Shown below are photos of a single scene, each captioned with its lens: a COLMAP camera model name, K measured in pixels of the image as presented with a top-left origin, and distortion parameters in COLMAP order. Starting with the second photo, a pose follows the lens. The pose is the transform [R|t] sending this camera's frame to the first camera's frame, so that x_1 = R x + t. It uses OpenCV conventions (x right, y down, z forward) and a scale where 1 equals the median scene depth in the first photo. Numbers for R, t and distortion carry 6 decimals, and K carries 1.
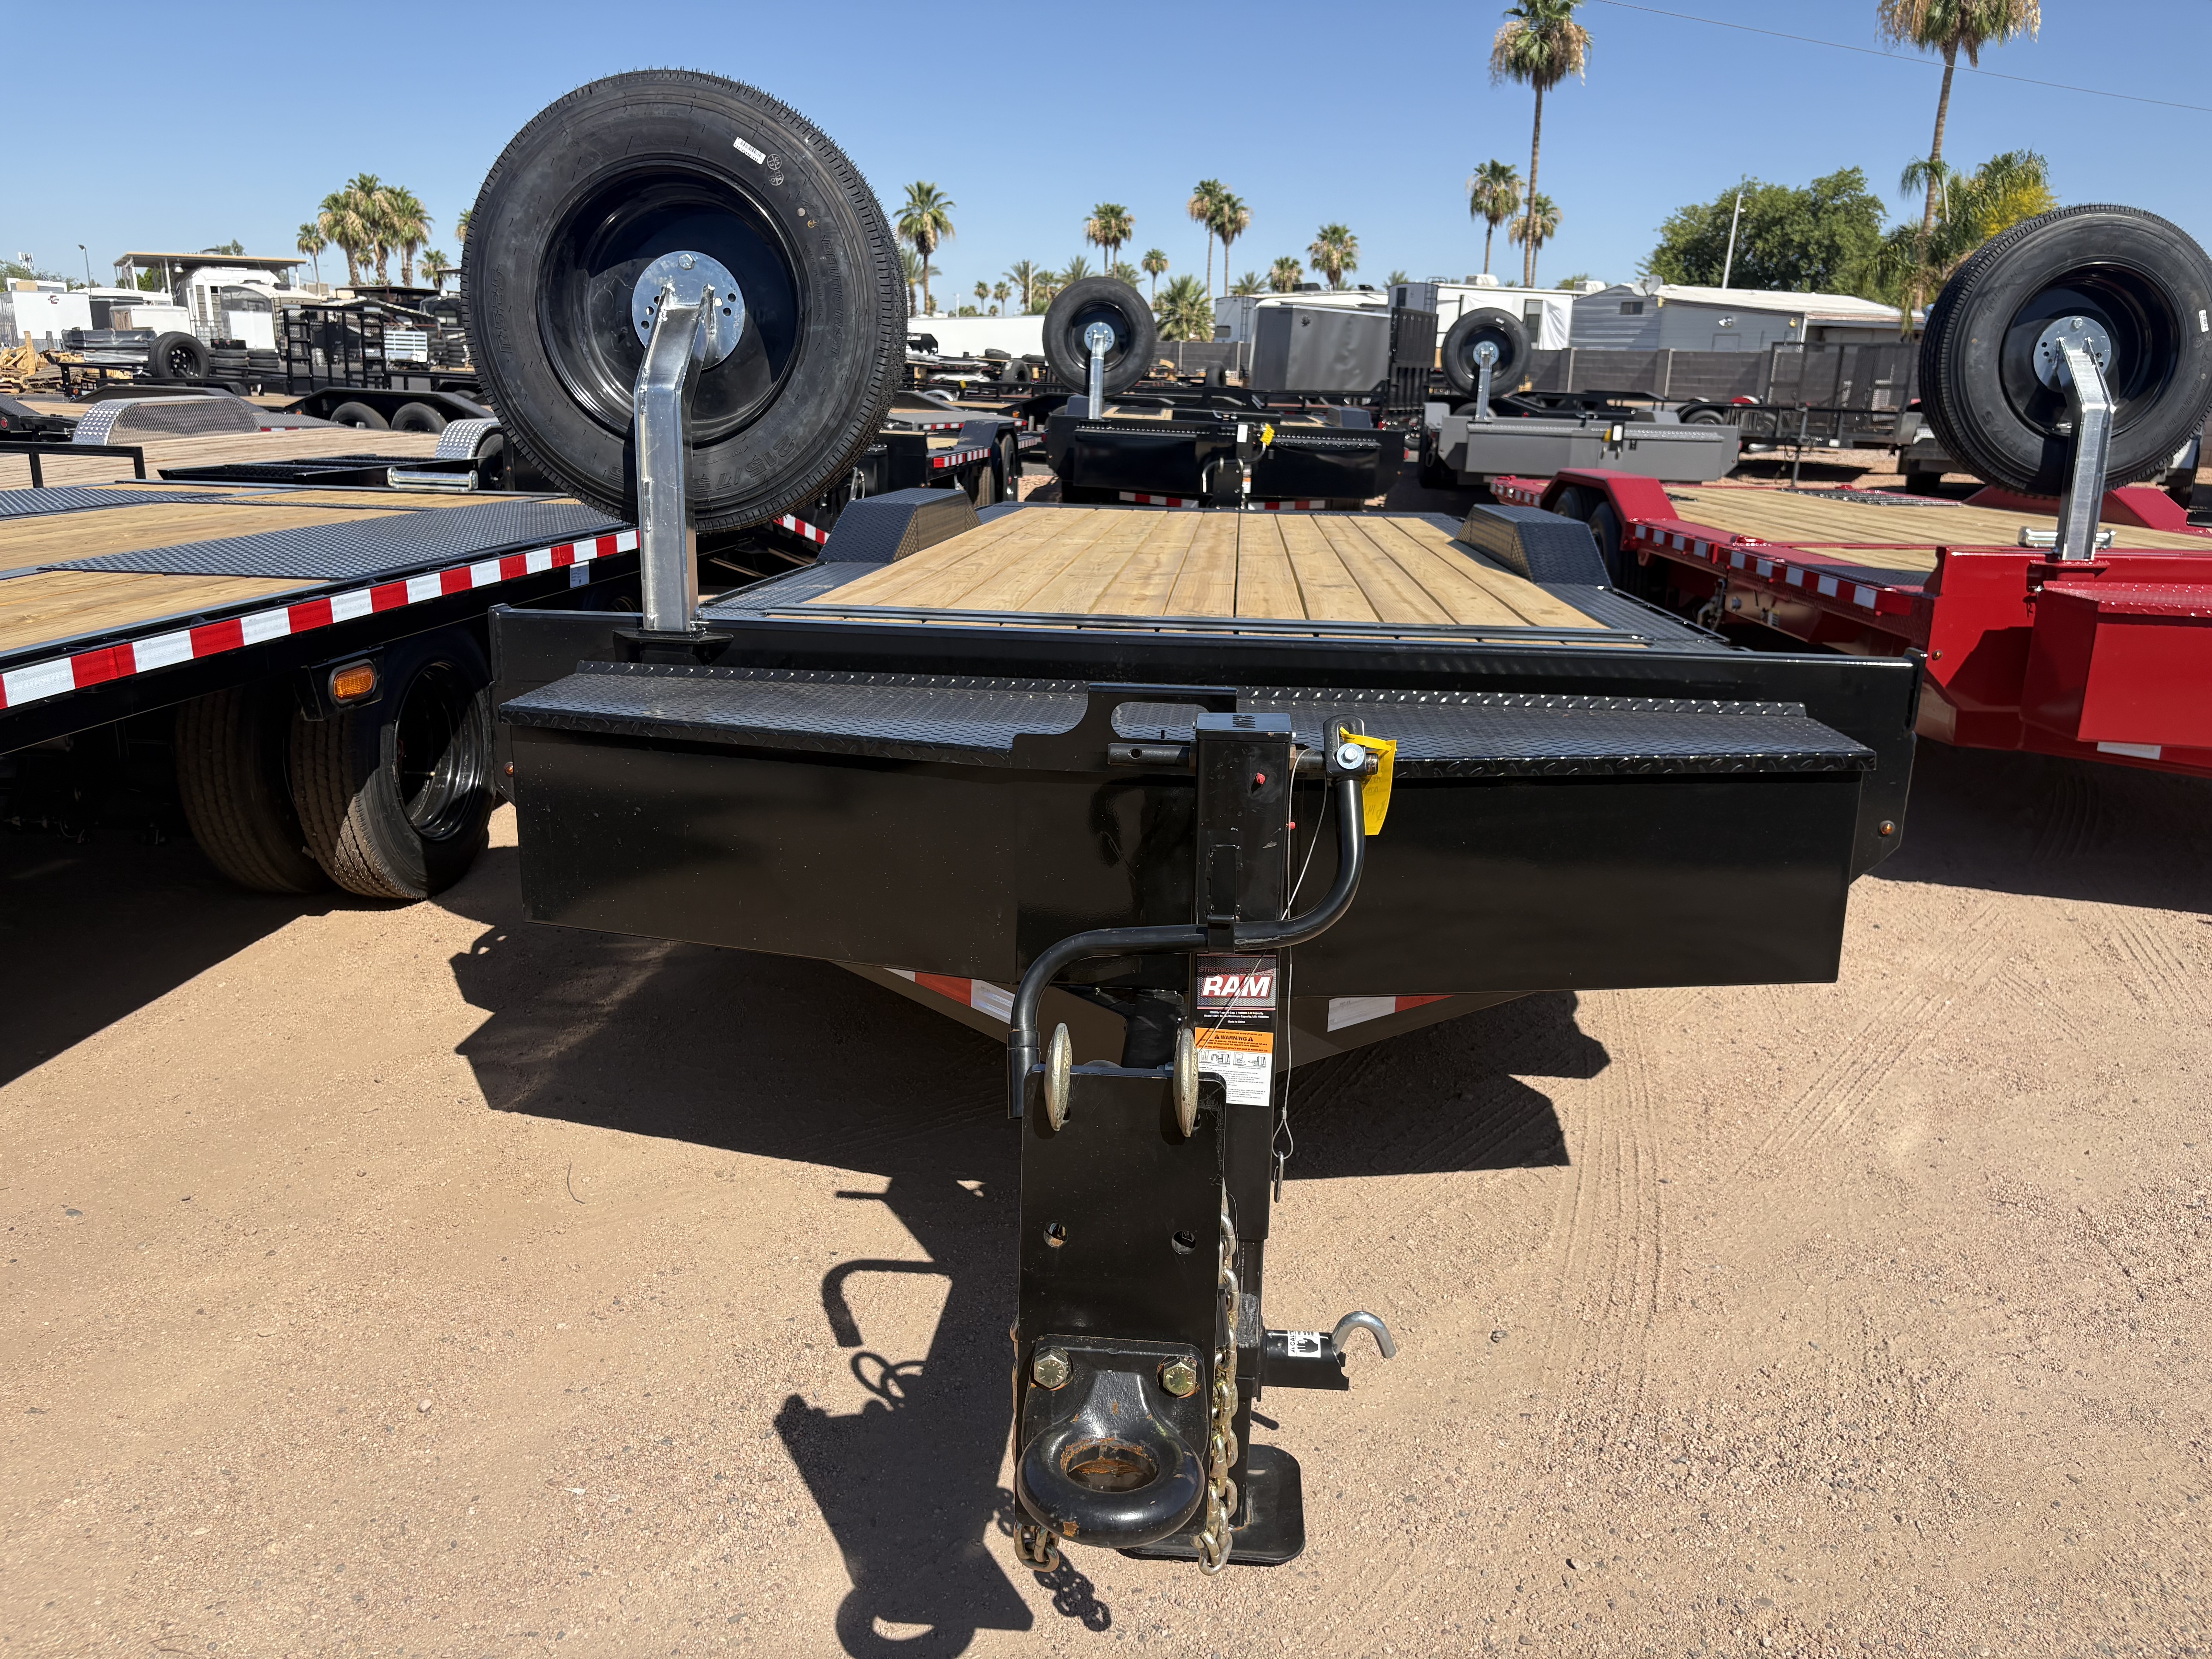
lens RADIAL K [[1668.4, 0, 1122.1], [0, 1668.4, 823.9], [0, 0, 1]] dist [0.035535, -0.046646]
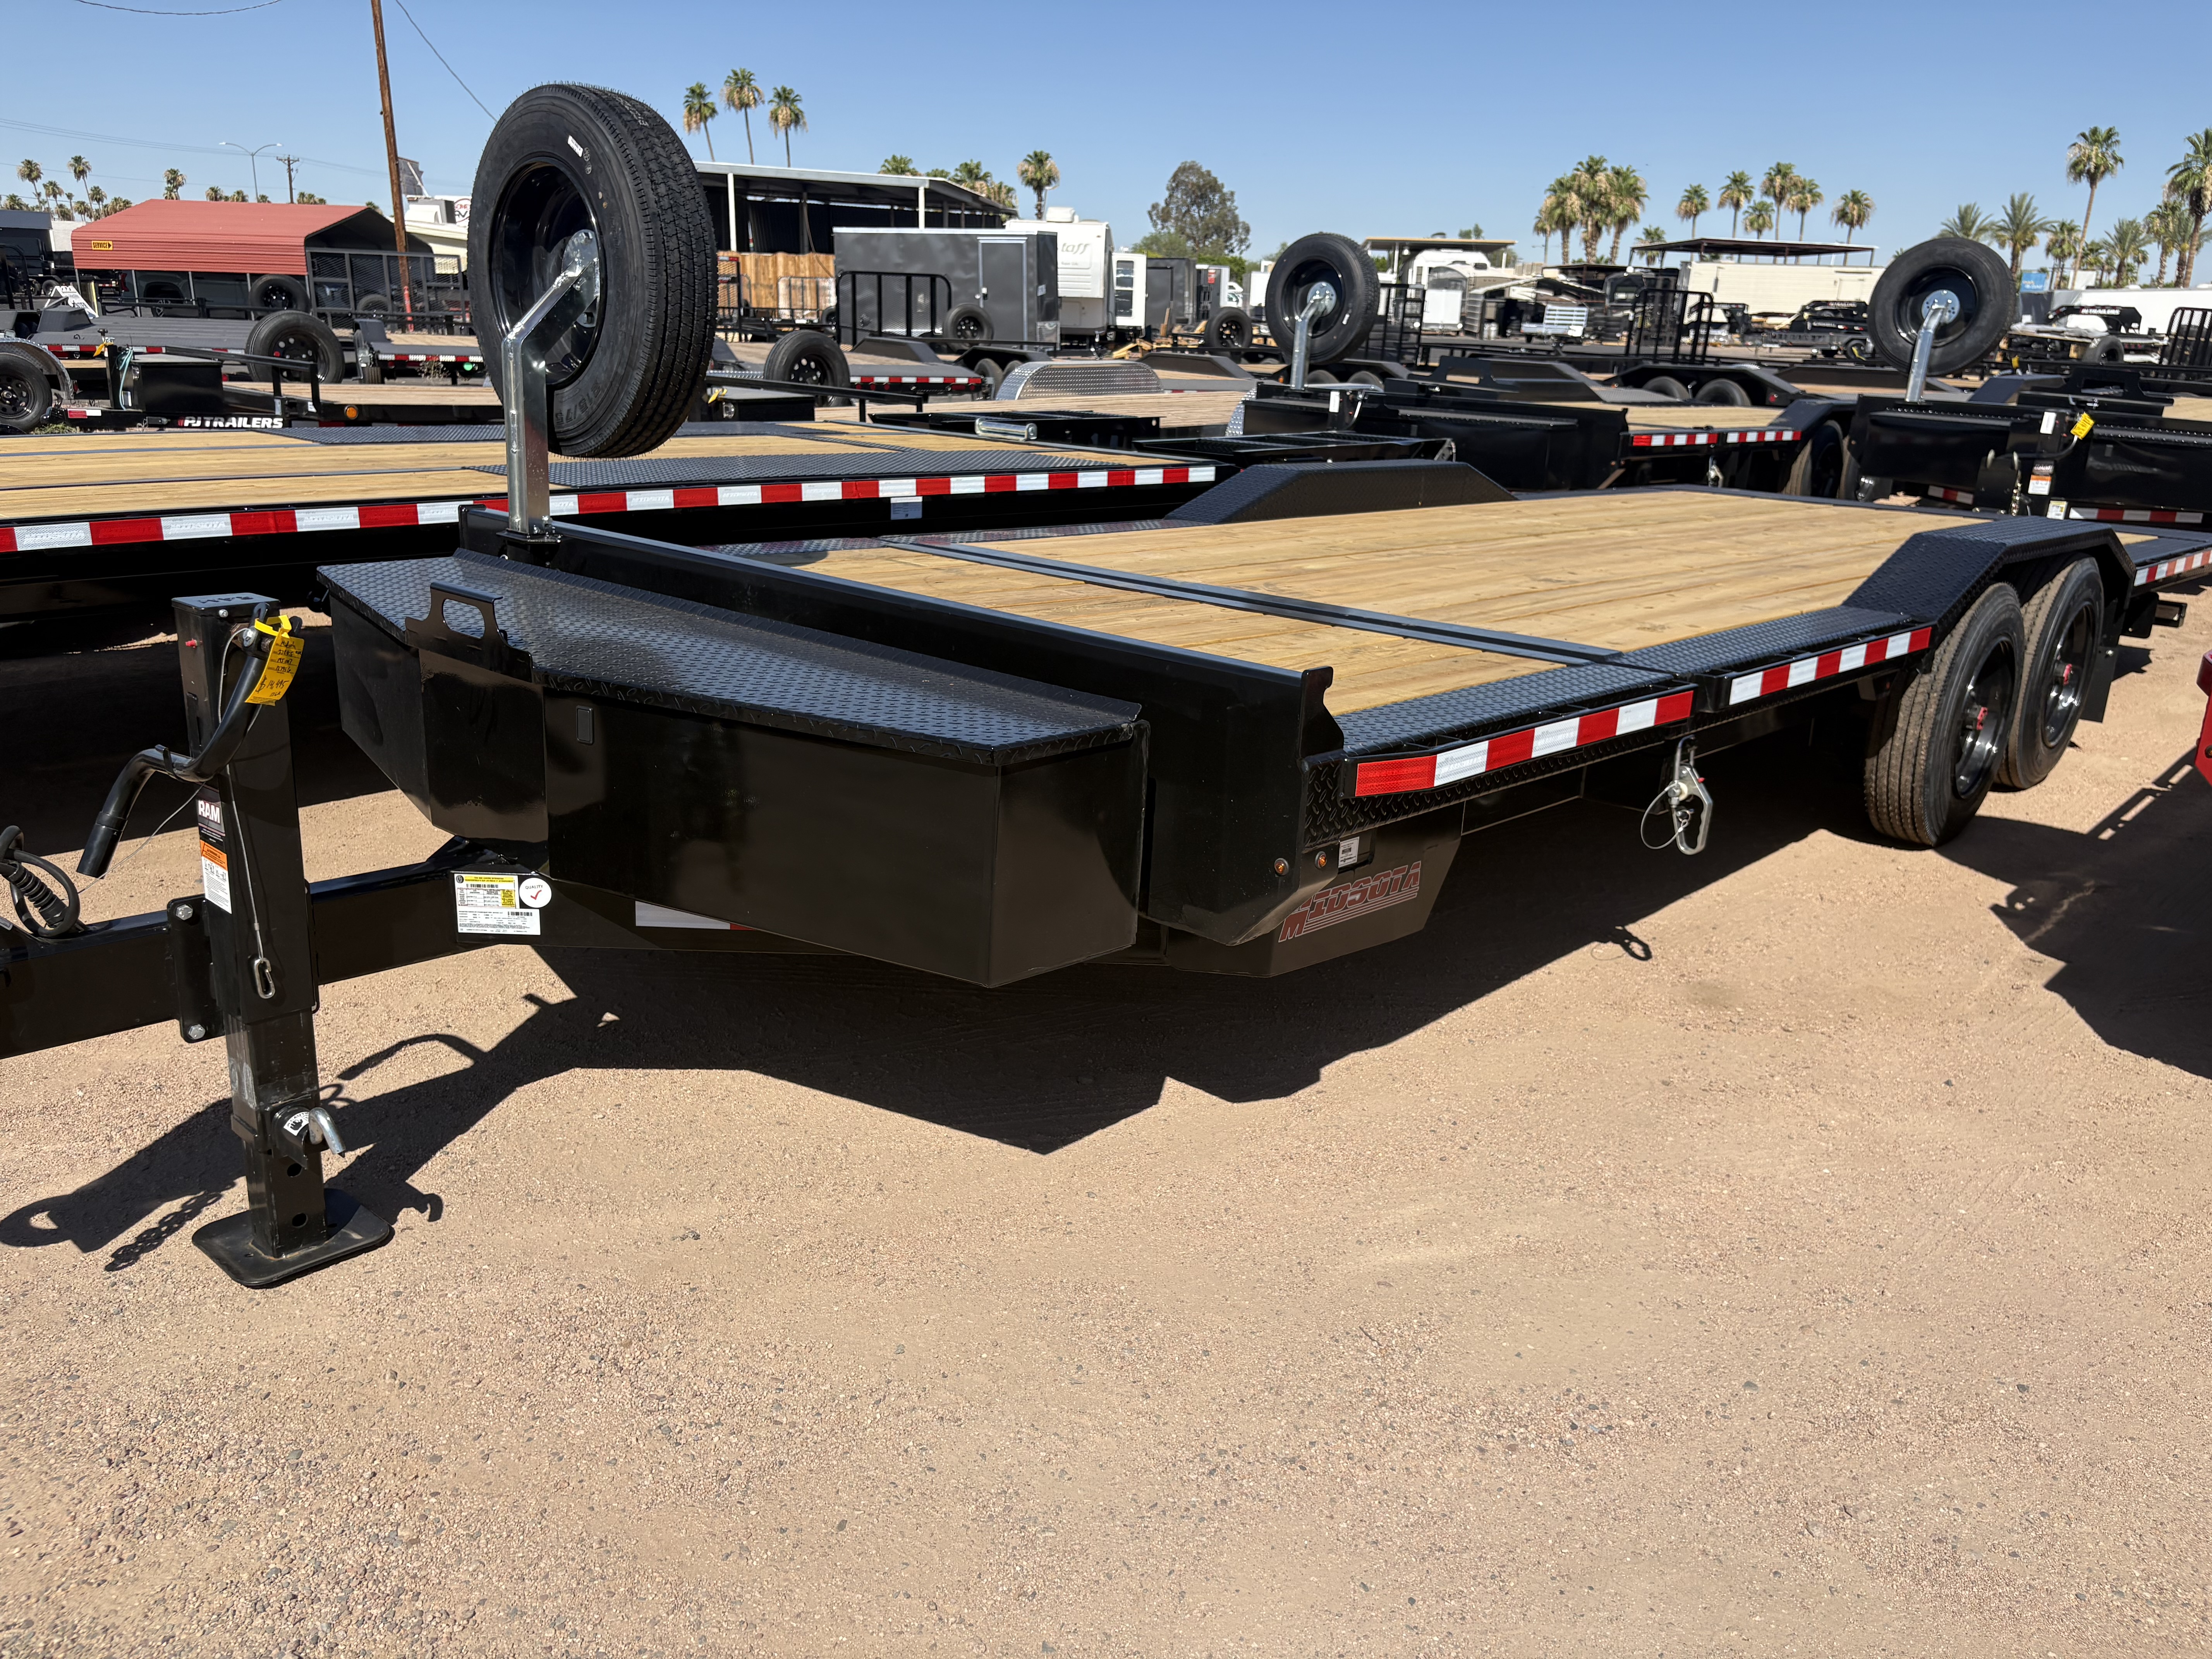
lens RADIAL K [[1668.4, 0, 1122.1], [0, 1668.4, 823.9], [0, 0, 1]] dist [0.035535, -0.046646]
pose [[0.797079, 0.178361, -0.576933, 0.767736], [-0.170578, 0.982979, 0.068225, -0.055113], [0.579282, 0.044031, 0.813937, 0.211431]]
